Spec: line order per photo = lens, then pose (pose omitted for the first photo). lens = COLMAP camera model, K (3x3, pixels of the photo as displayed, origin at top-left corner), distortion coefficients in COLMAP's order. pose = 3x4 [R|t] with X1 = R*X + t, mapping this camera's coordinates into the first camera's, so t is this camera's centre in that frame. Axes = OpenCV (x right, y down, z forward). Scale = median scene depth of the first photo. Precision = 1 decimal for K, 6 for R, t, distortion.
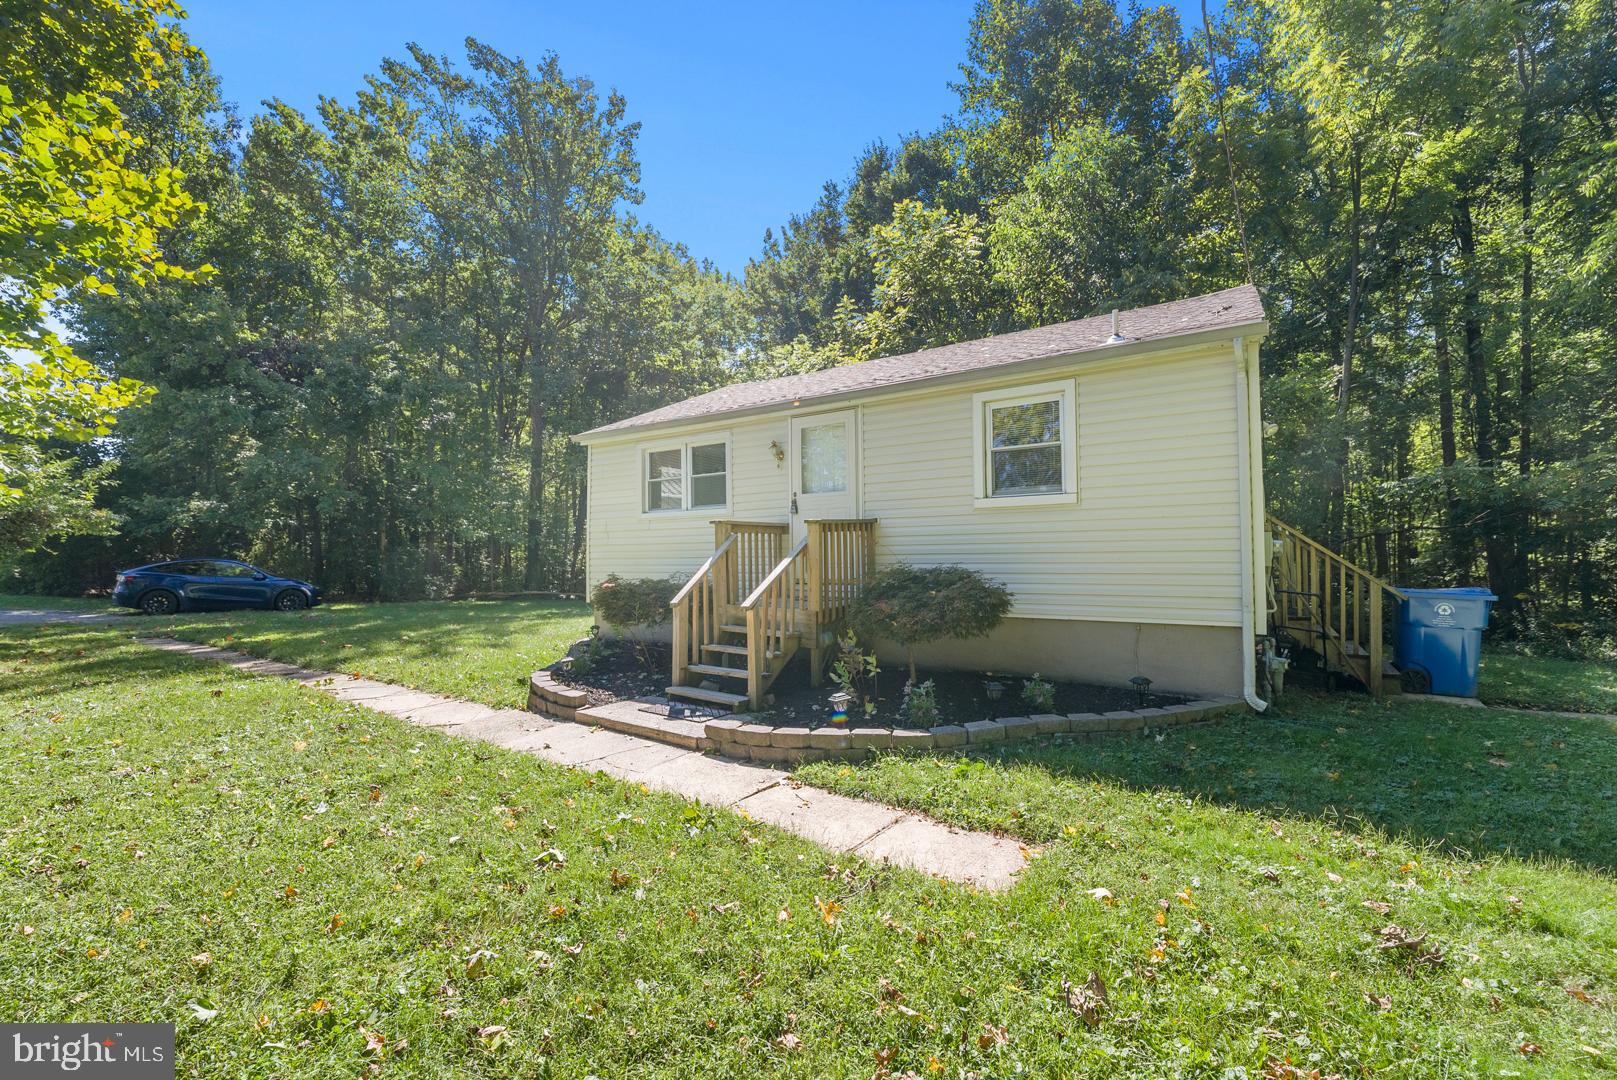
lens RADIAL K [[664.9, 0, 837.6], [0, 664.9, 549.9], [0, 0, 1]] dist [-0.009855, -0.001894]
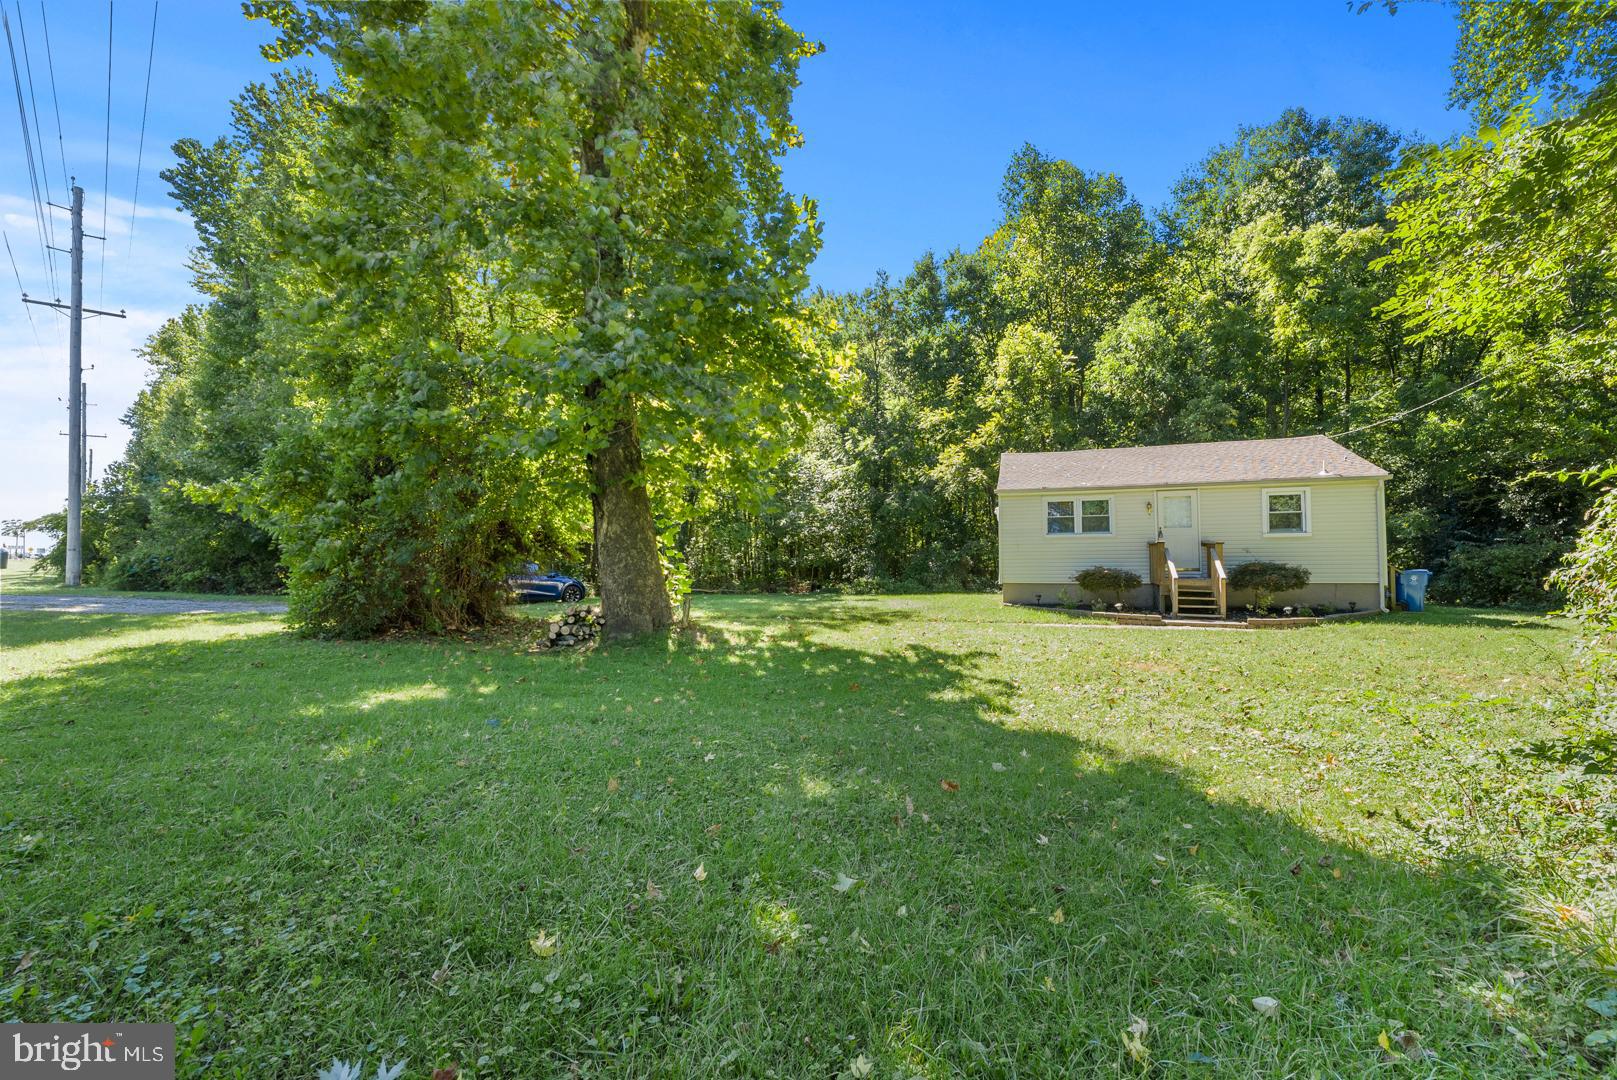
lens RADIAL K [[664.9, 0, 801.5], [0, 664.9, 542.7], [0, 0, 1]] dist [-0.009855, -0.001894]
pose [[0.960080, 0.009777, 0.279556, -1.516147], [-0.004316, 0.999788, -0.020141, 0.007305], [-0.279693, 0.018130, 0.959918, -0.596829]]
